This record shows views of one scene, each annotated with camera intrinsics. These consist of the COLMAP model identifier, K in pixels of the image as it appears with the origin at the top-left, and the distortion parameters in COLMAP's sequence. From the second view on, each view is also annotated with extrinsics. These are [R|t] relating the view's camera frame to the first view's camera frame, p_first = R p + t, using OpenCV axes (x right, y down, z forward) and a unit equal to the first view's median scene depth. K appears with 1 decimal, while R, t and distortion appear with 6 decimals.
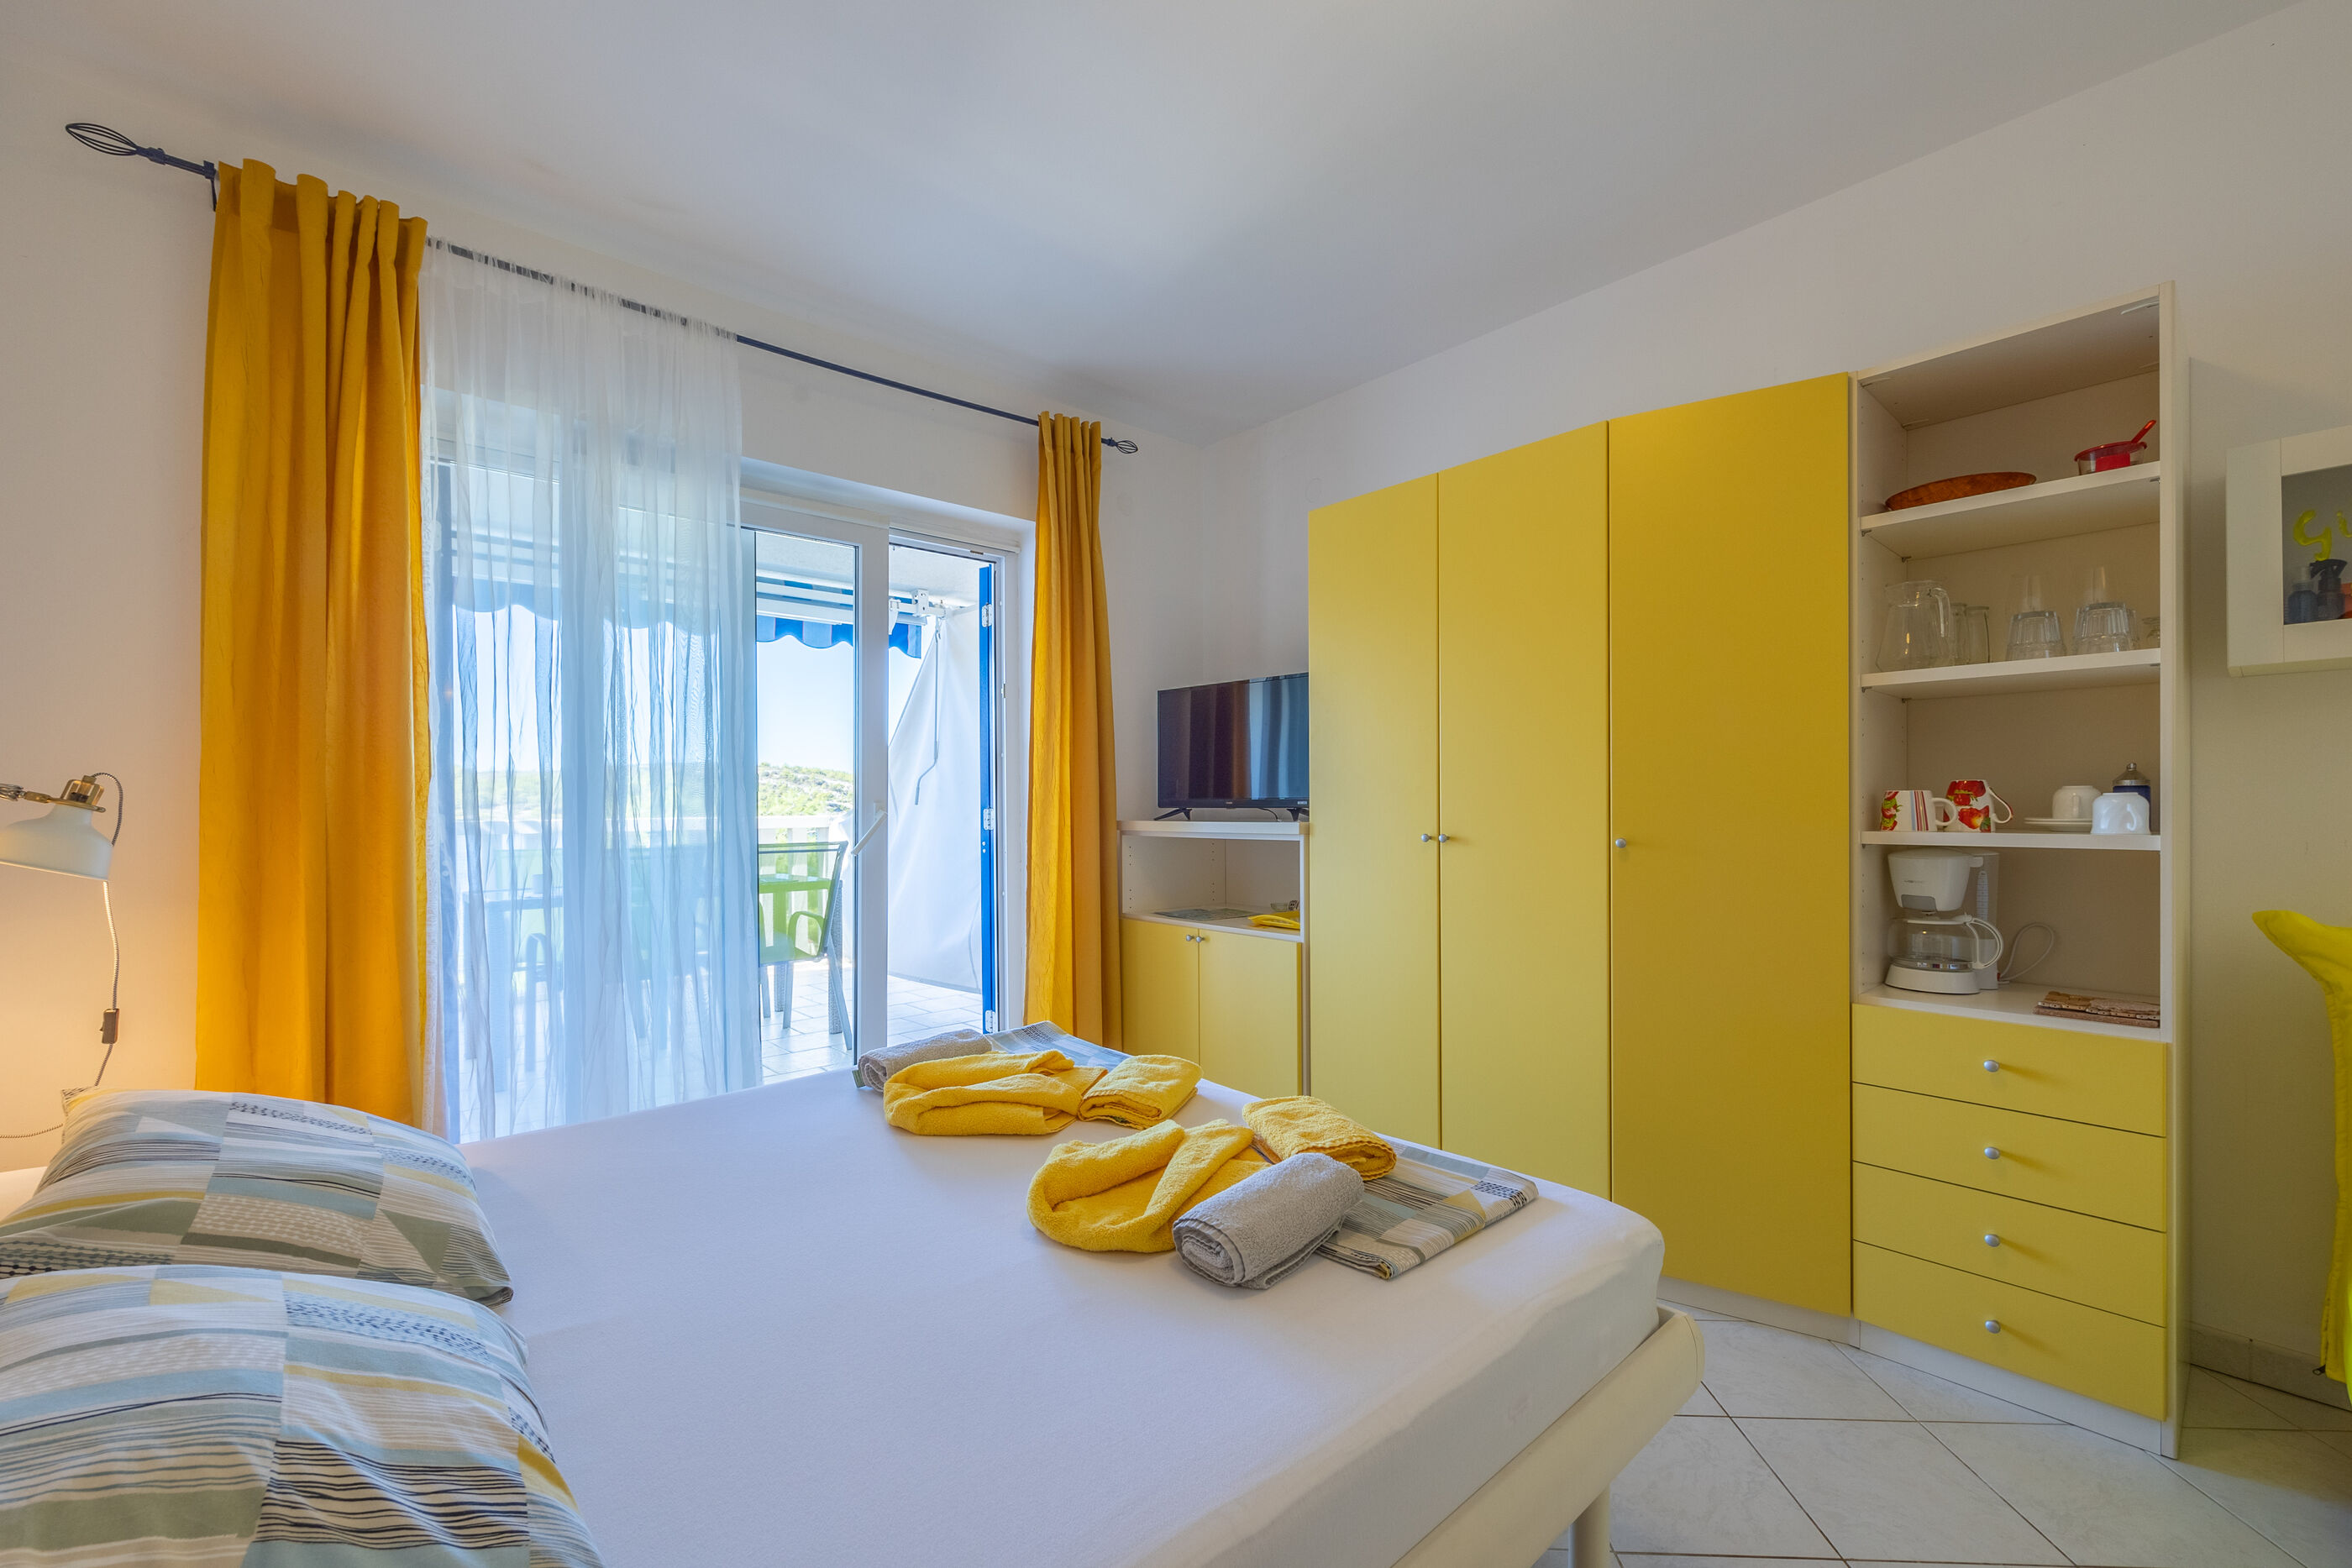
lens RADIAL K [[997.1, 0, 1169.9], [0, 997.1, 818.9], [0, 0, 1]] dist [0.003223, 0.000306]
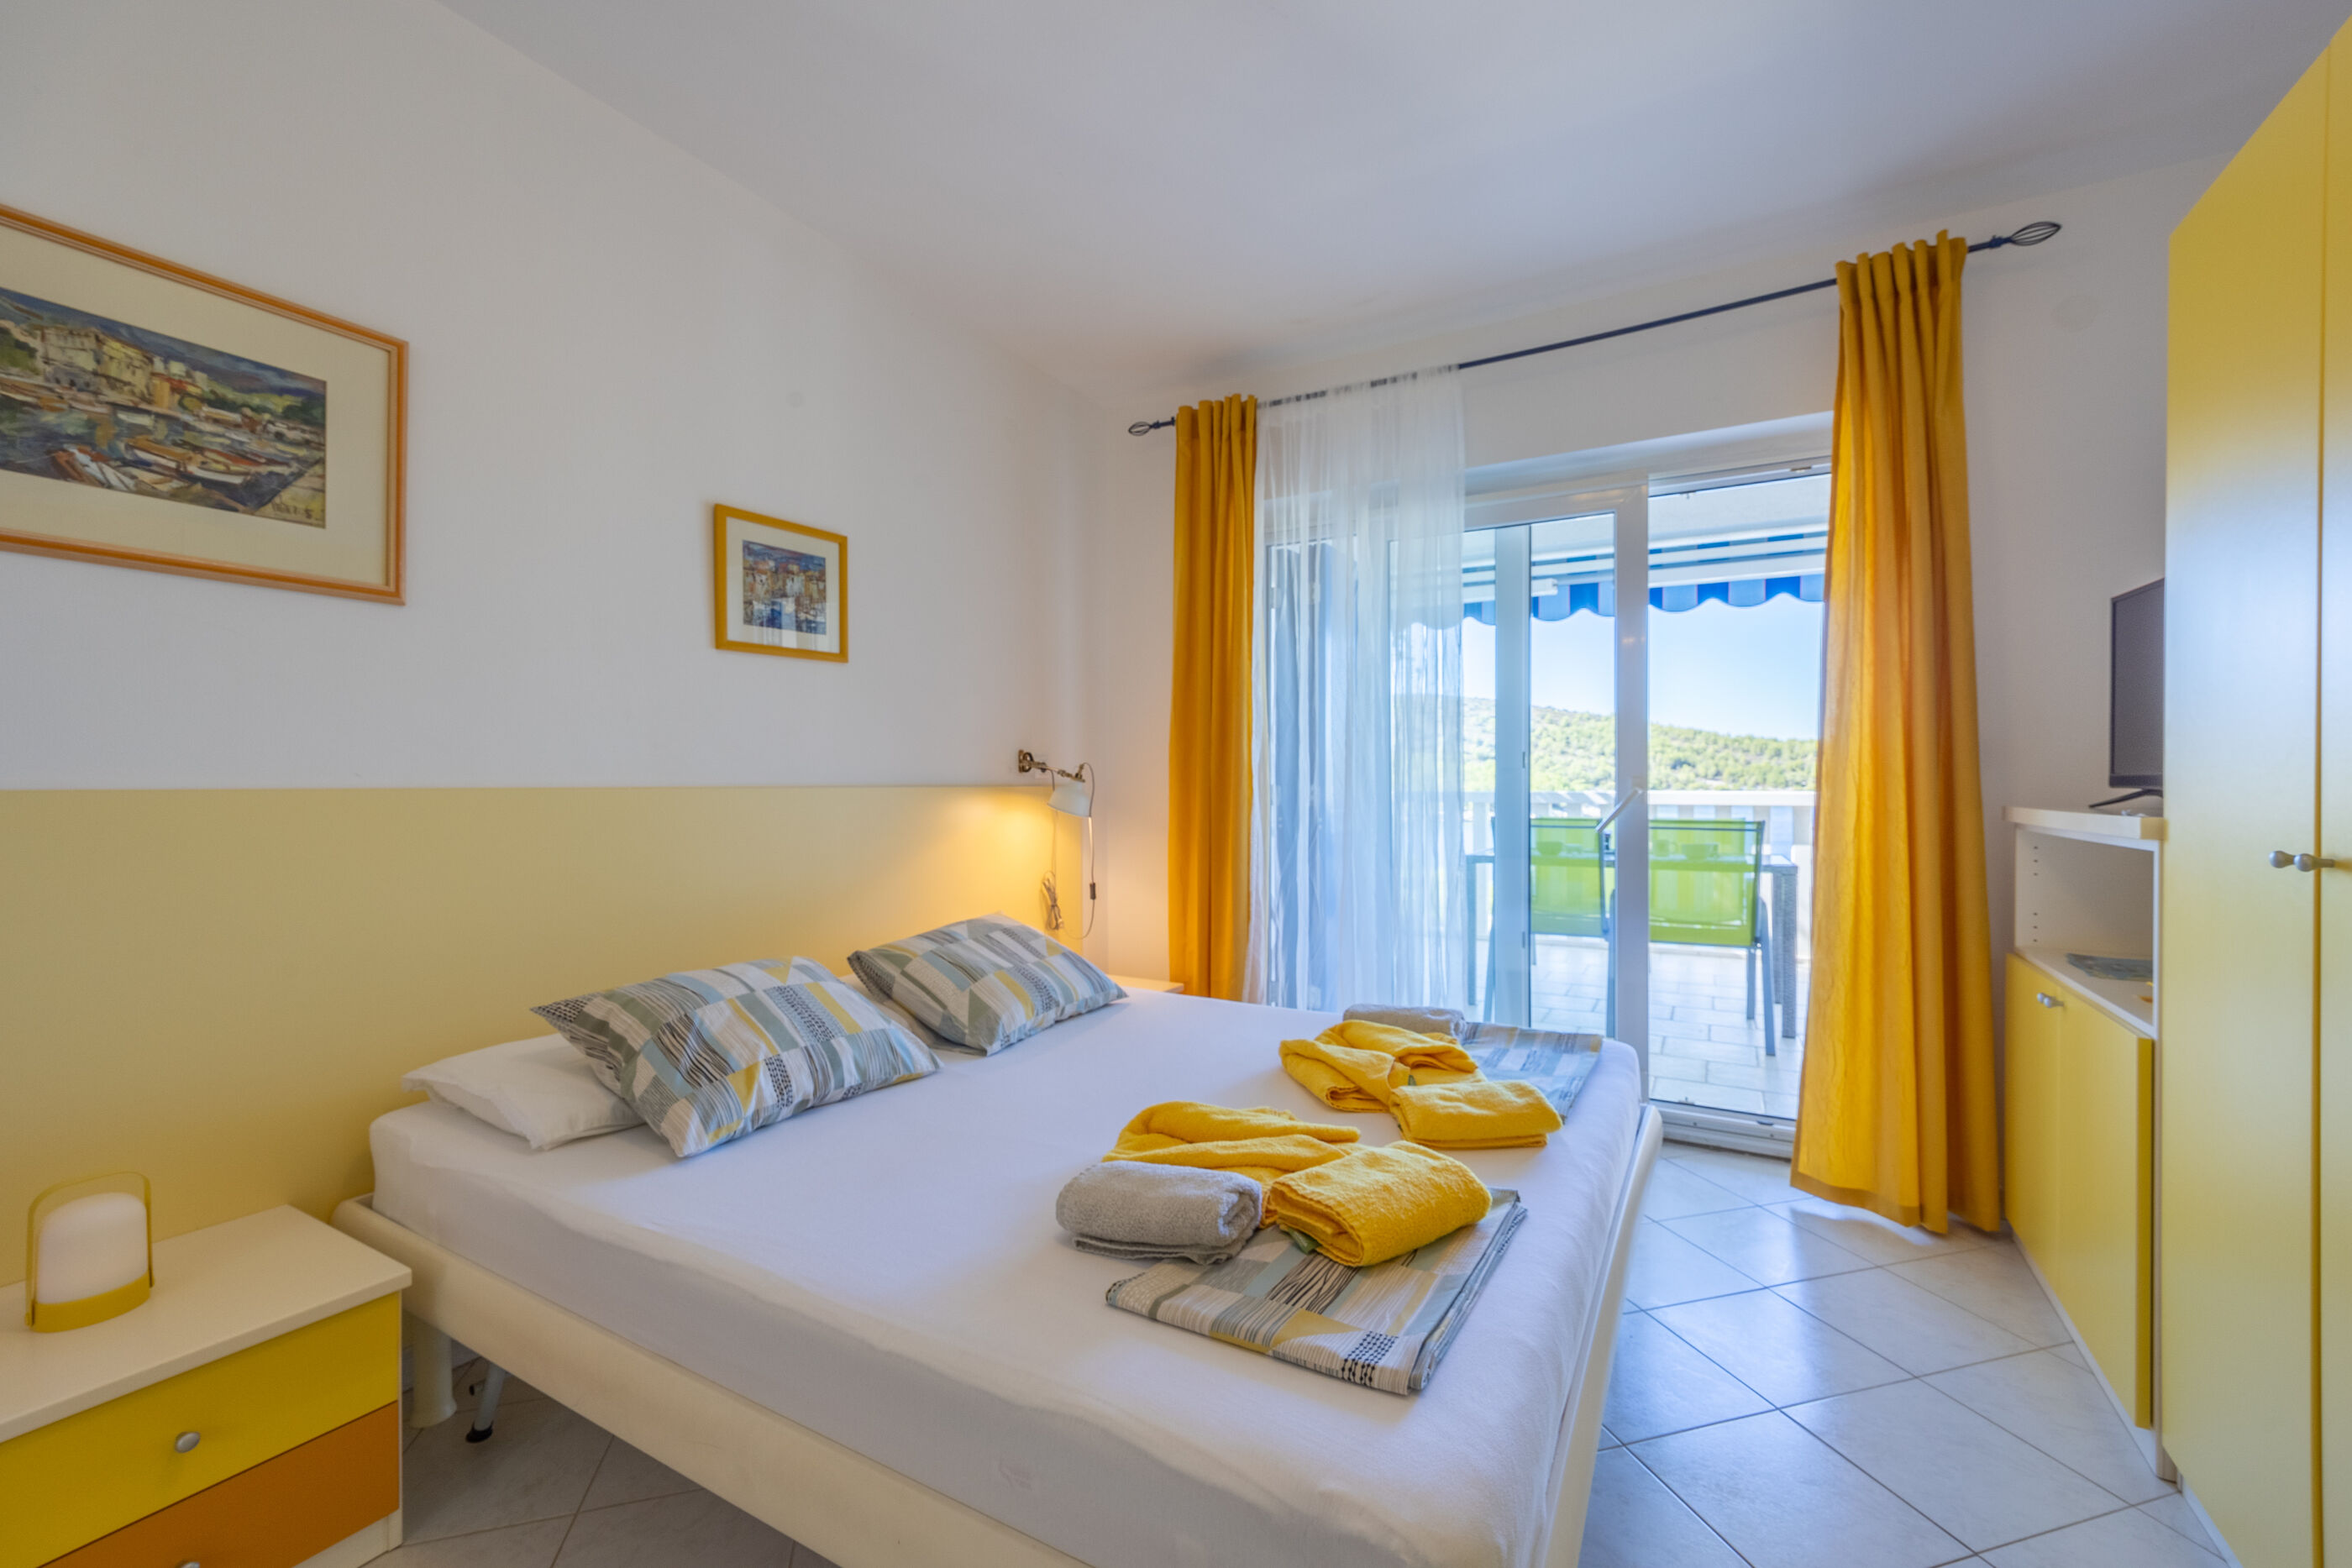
lens RADIAL K [[969.4, 0, 1191.1], [0, 969.4, 779.9], [0, 0, 1]] dist [0.004306, 0.000677]
pose [[0.312576, 0.004670, -0.949881, 0.548991], [-0.015764, 0.999876, -0.000272, -0.009247], [0.949762, 0.015059, 0.312611, 0.399059]]
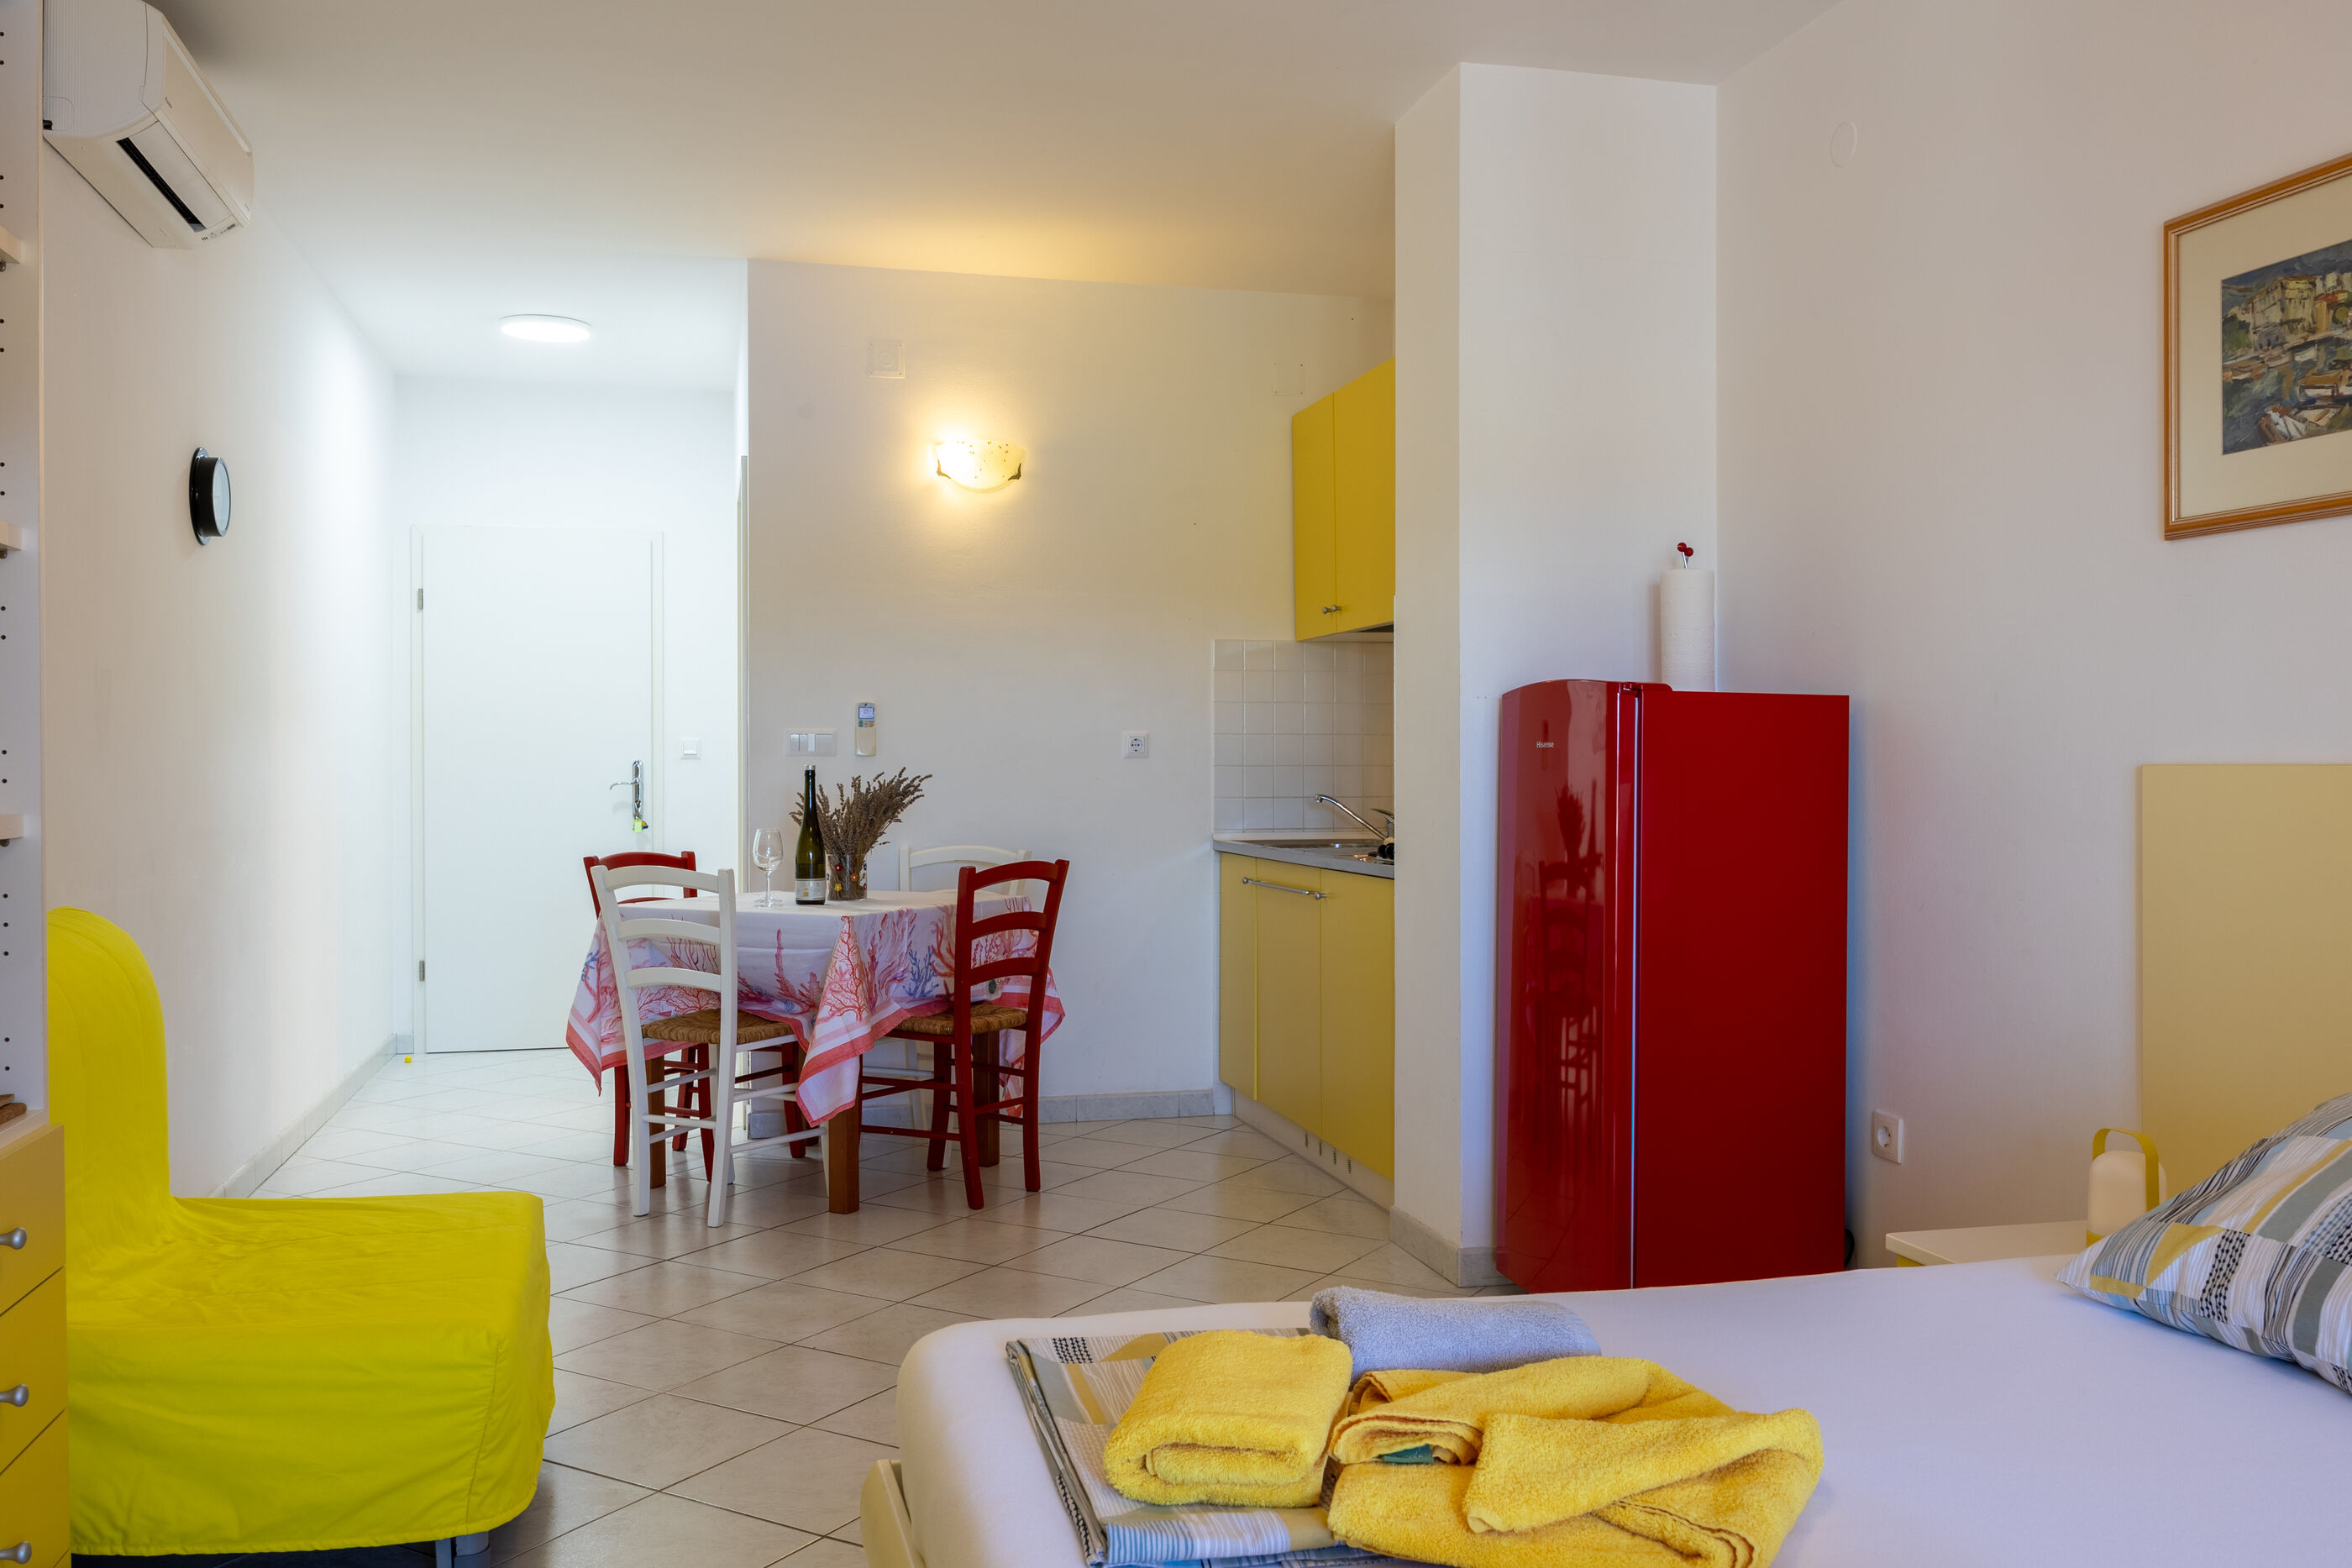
lens RADIAL K [[1918.8, 0, 1181.5], [0, 1918.8, 764.6], [0, 0, 1]] dist [0.005027, -0.001743]
pose [[-0.877504, 0.006427, 0.479525, -0.148465], [0.011372, 0.999908, 0.007409, -0.007972], [-0.479434, 0.011955, -0.877497, 1.169322]]
